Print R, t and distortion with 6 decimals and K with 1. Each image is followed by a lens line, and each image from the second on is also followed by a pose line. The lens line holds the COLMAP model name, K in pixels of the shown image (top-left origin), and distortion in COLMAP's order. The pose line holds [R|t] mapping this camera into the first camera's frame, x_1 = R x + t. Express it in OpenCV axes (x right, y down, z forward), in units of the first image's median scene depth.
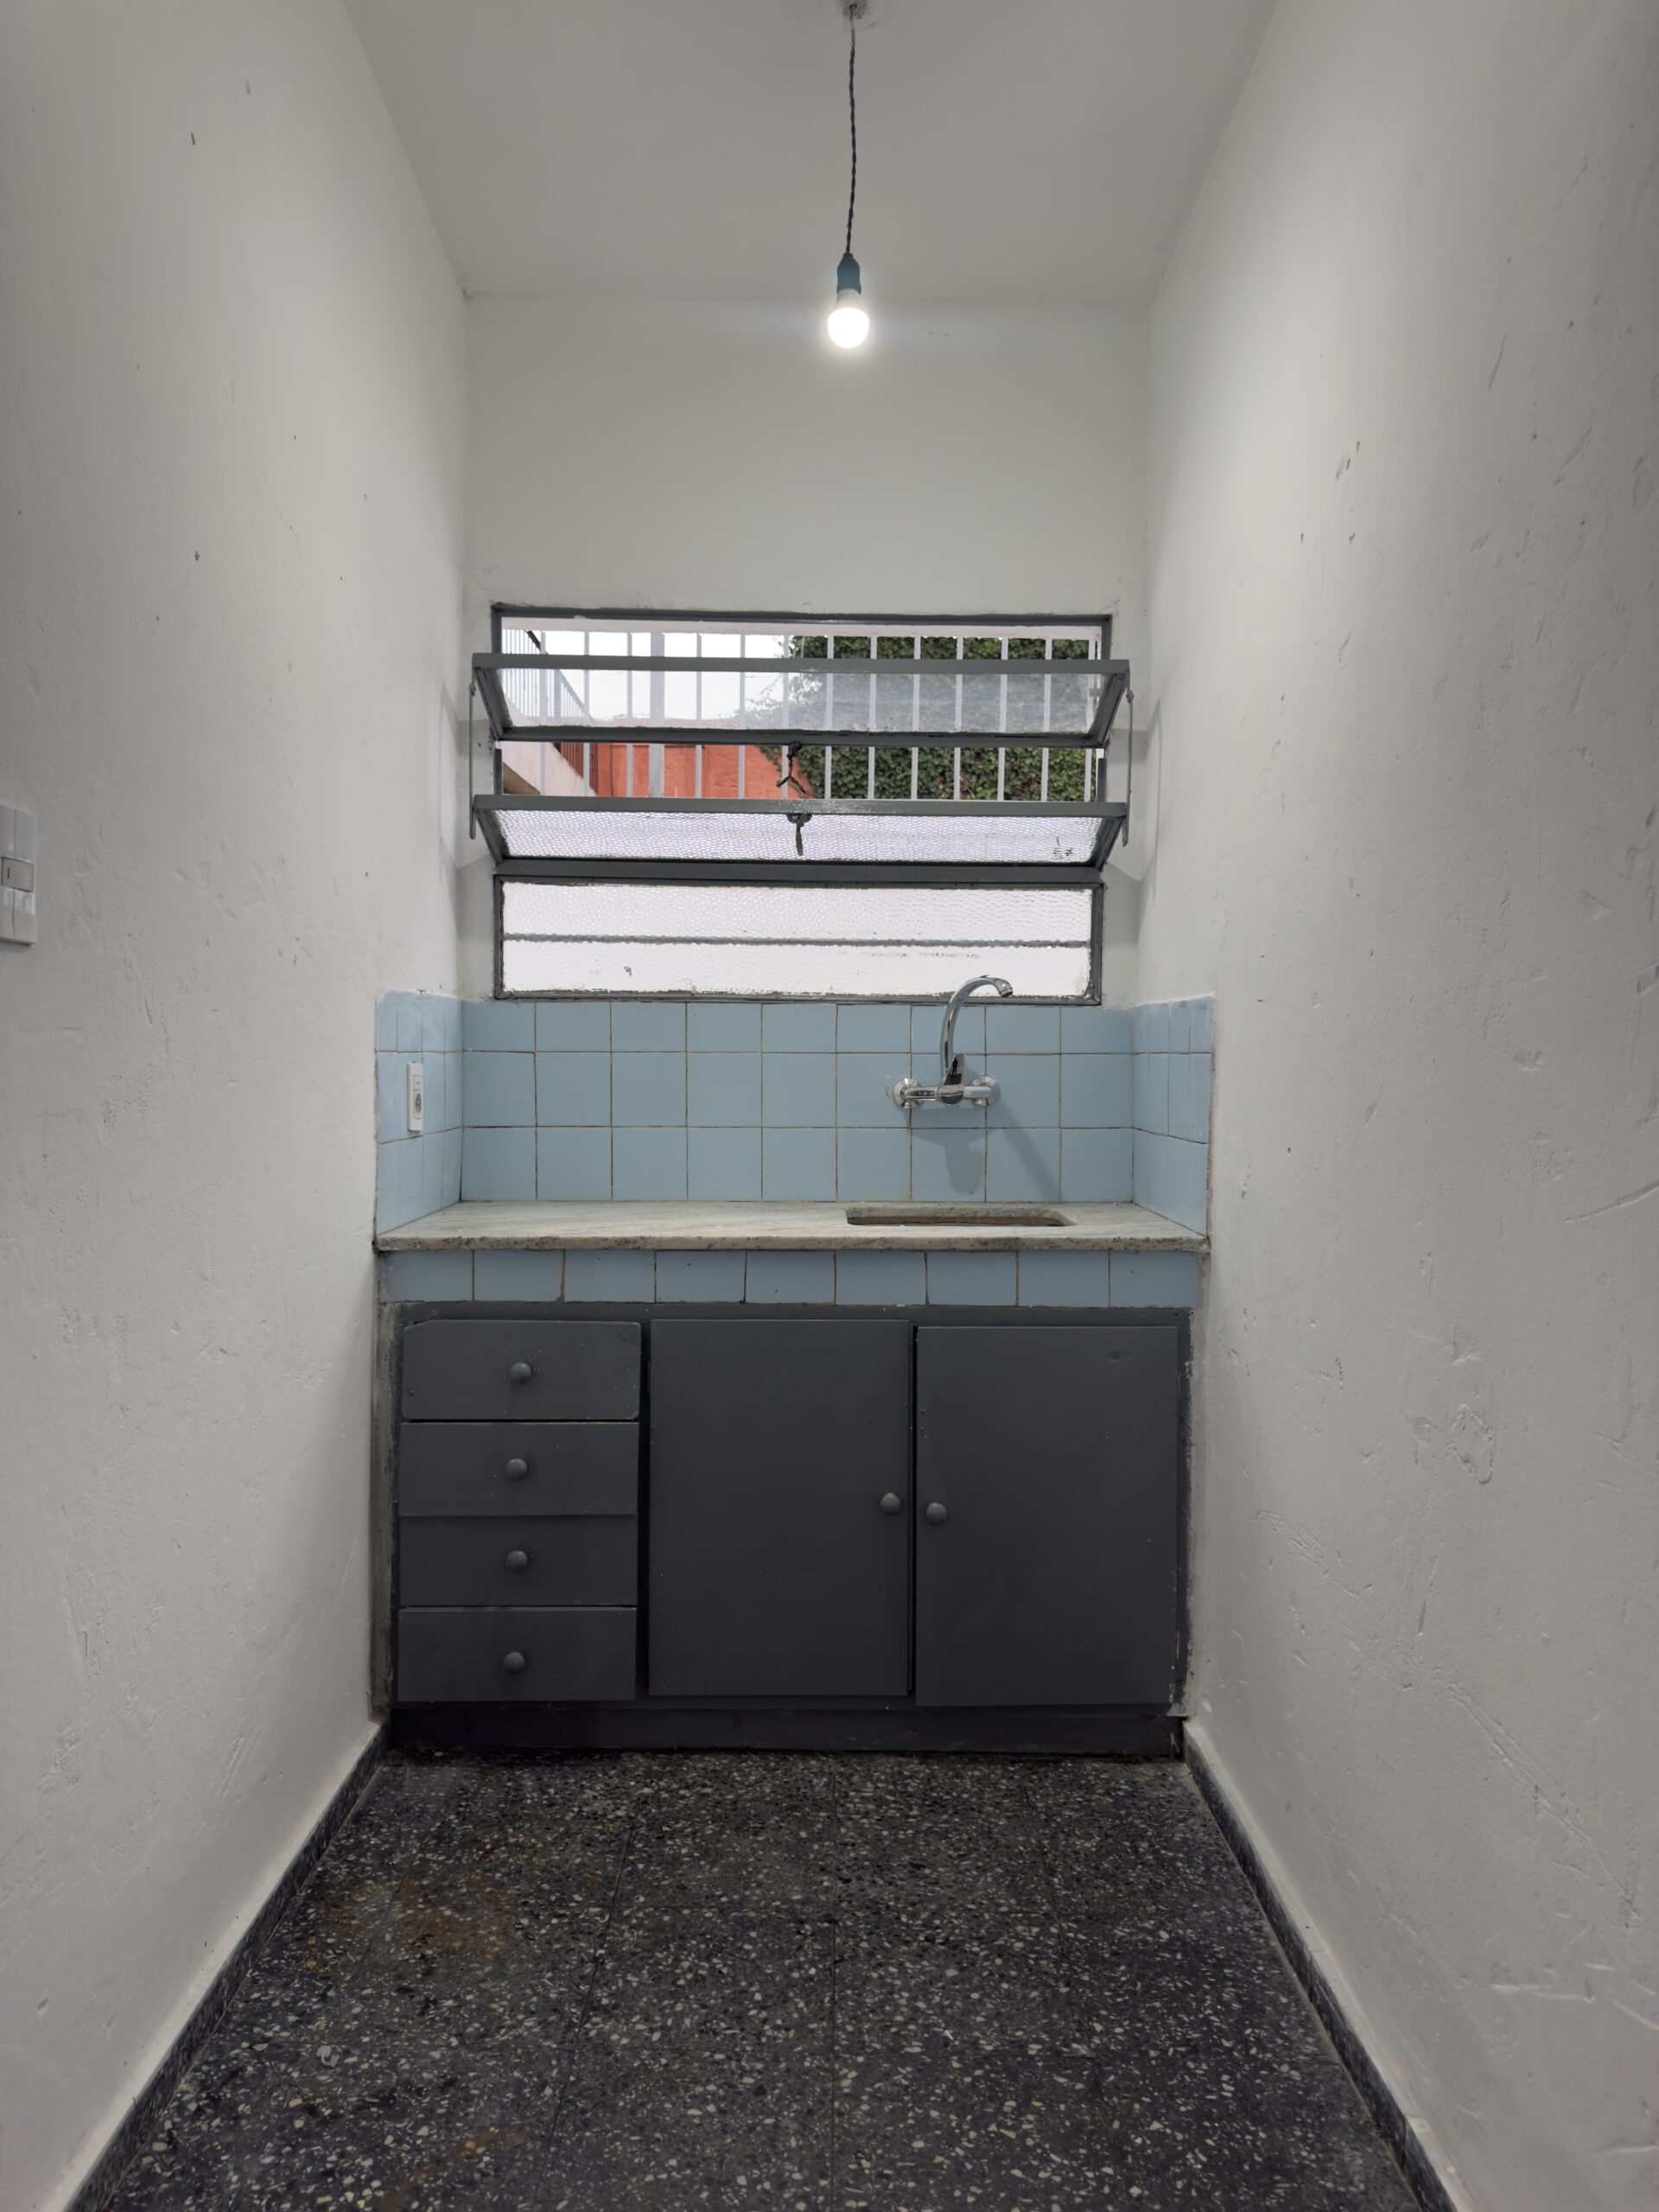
lens RADIAL K [[1570.3, 0, 823.7], [0, 1570.3, 1091.7], [0, 0, 1]] dist [0.064456, -0.064878]
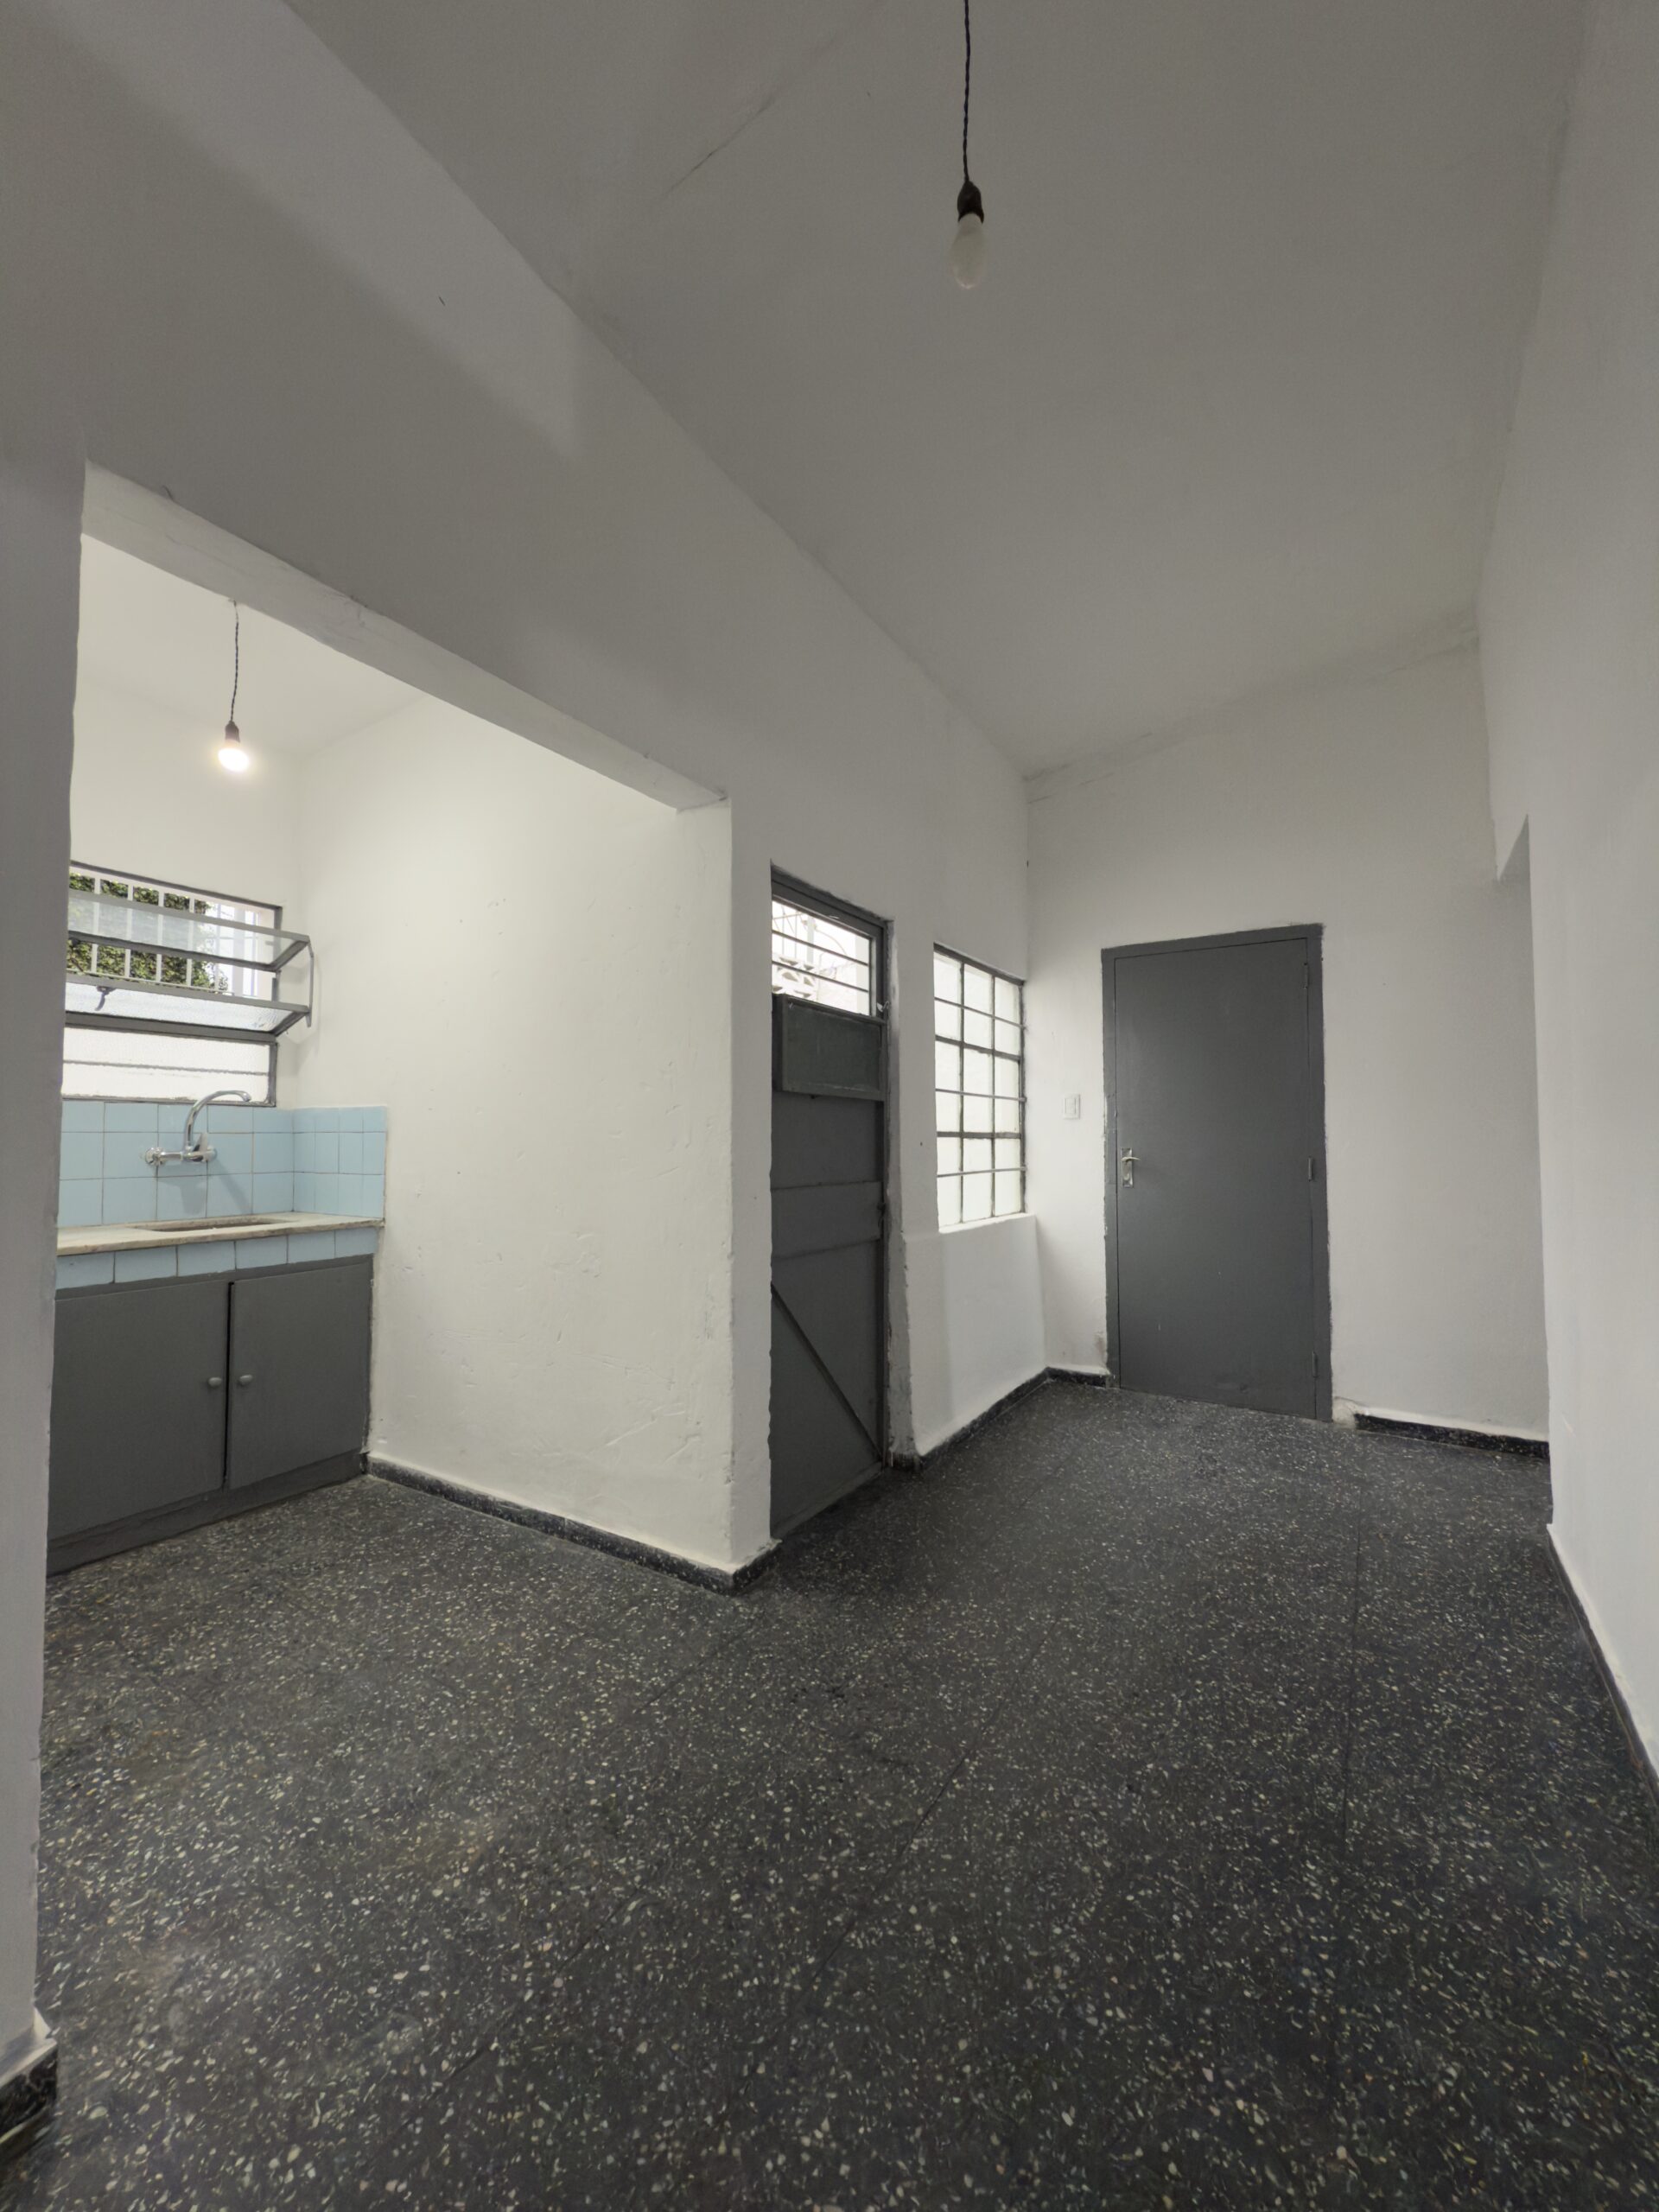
lens RADIAL K [[875.6, 0, 829.5], [0, 875.6, 1106.0], [0, 0, 1]] dist [-0.001261, 0.000361]
pose [[0.517727, 0.026537, 0.855134, -0.452749], [0.021892, 0.998781, -0.044249, 0.005369], [-0.855266, 0.041629, 0.516514, -0.129400]]
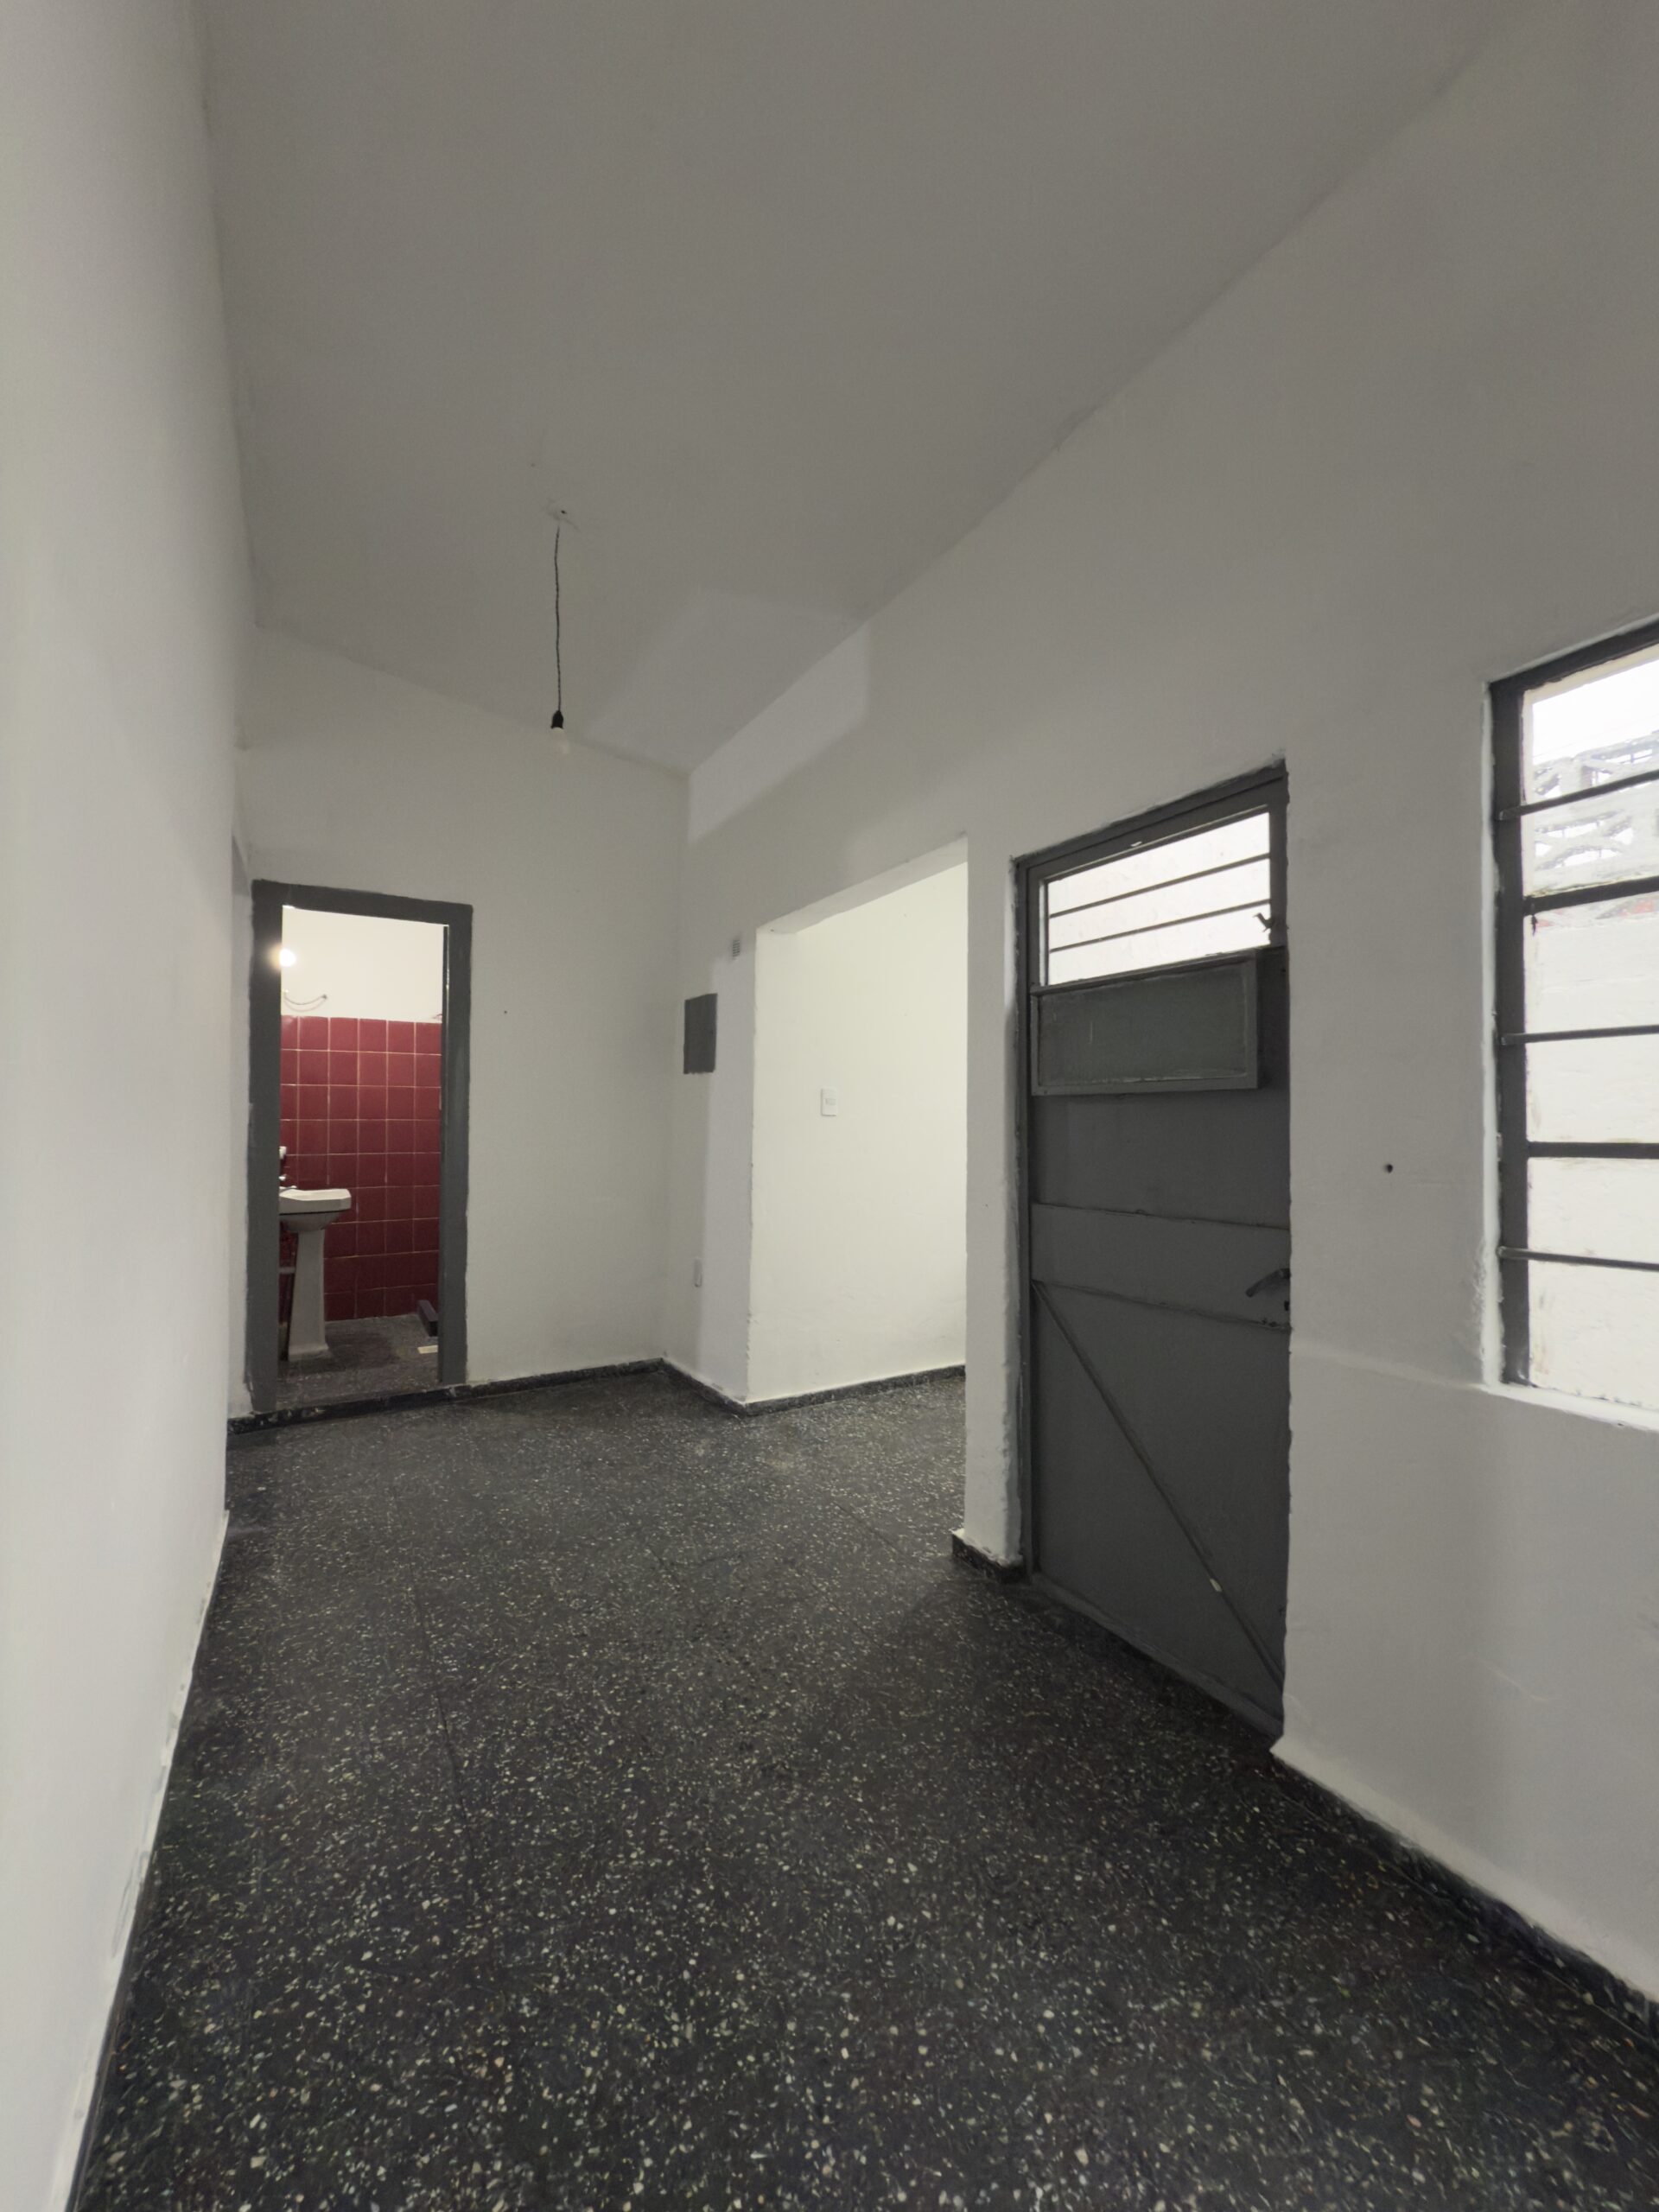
lens RADIAL K [[875.6, 0, 829.5], [0, 875.6, 1106.0], [0, 0, 1]] dist [-0.001261, 0.000361]
pose [[0.520926, -0.026889, -0.853178, 0.992655], [-0.016215, 0.999012, -0.041385, -0.005321], [0.853448, 0.035393, 0.519975, -0.218827]]
